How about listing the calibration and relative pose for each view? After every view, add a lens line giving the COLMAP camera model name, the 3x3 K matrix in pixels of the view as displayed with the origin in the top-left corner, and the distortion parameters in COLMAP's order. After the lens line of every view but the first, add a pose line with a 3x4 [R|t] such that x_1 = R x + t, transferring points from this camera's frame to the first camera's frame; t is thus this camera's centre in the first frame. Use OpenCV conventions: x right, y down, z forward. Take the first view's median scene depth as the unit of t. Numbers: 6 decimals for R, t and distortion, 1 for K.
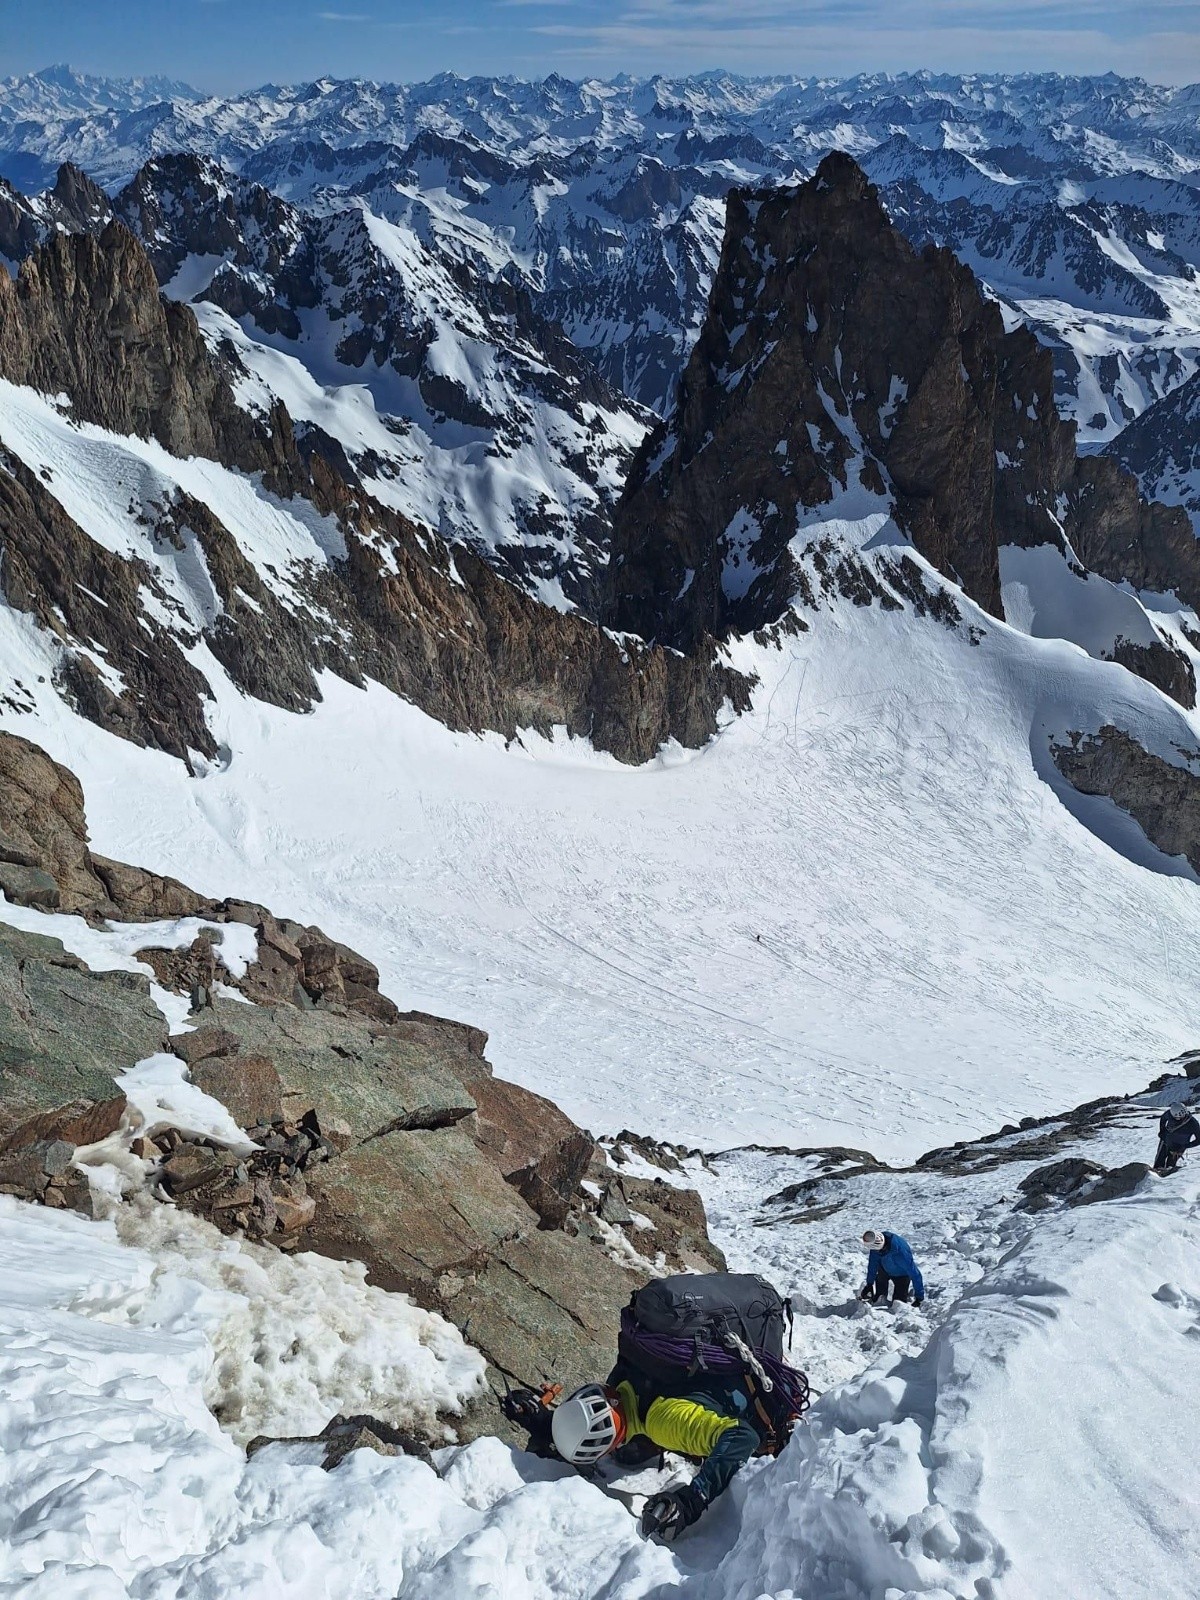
lens RADIAL K [[1194.1, 0, 600.0], [0, 1194.1, 800.0], [0, 0, 1]] dist [0.128650, -0.214314]
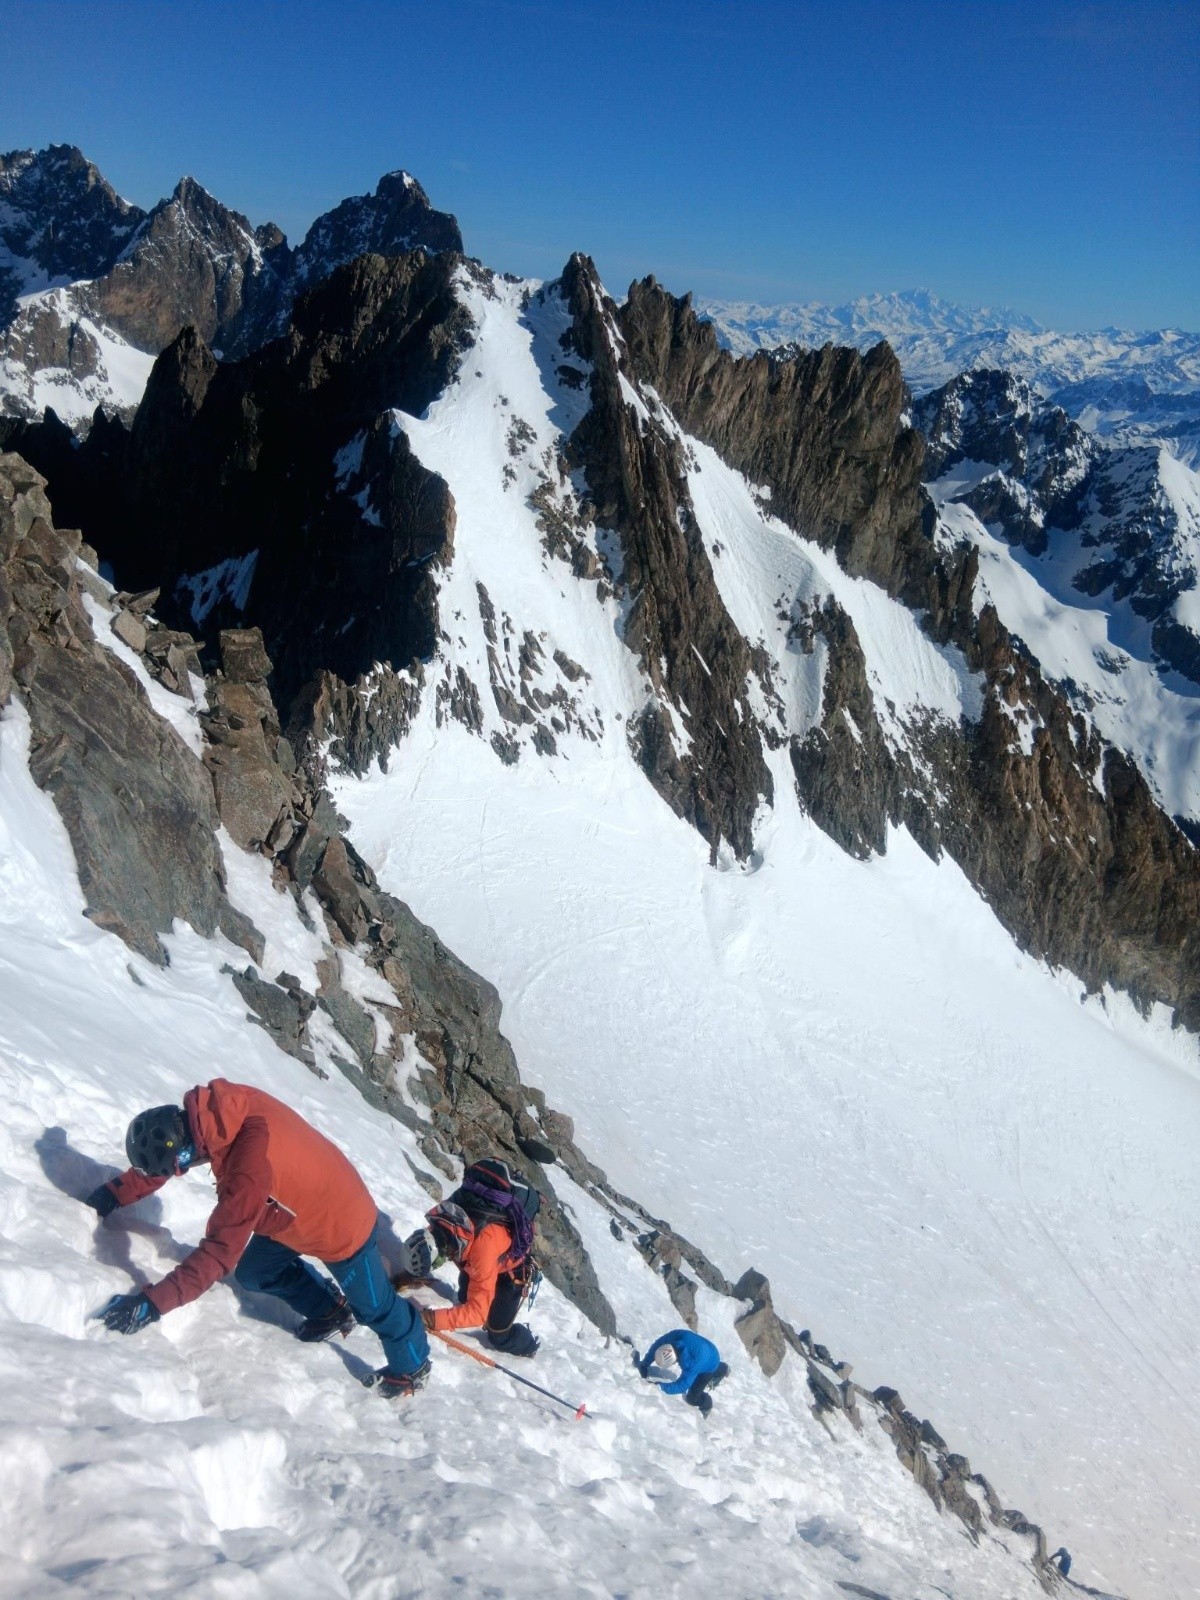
lens RADIAL K [[1194.1, 0, 600.0], [0, 1194.1, 800.0], [0, 0, 1]] dist [0.128650, -0.214314]
pose [[0.802429, 0.317124, -0.505509, 0.031604], [-0.415114, 0.905199, -0.091075, 0.045003], [0.428704, 0.282925, 0.858001, 0.143020]]
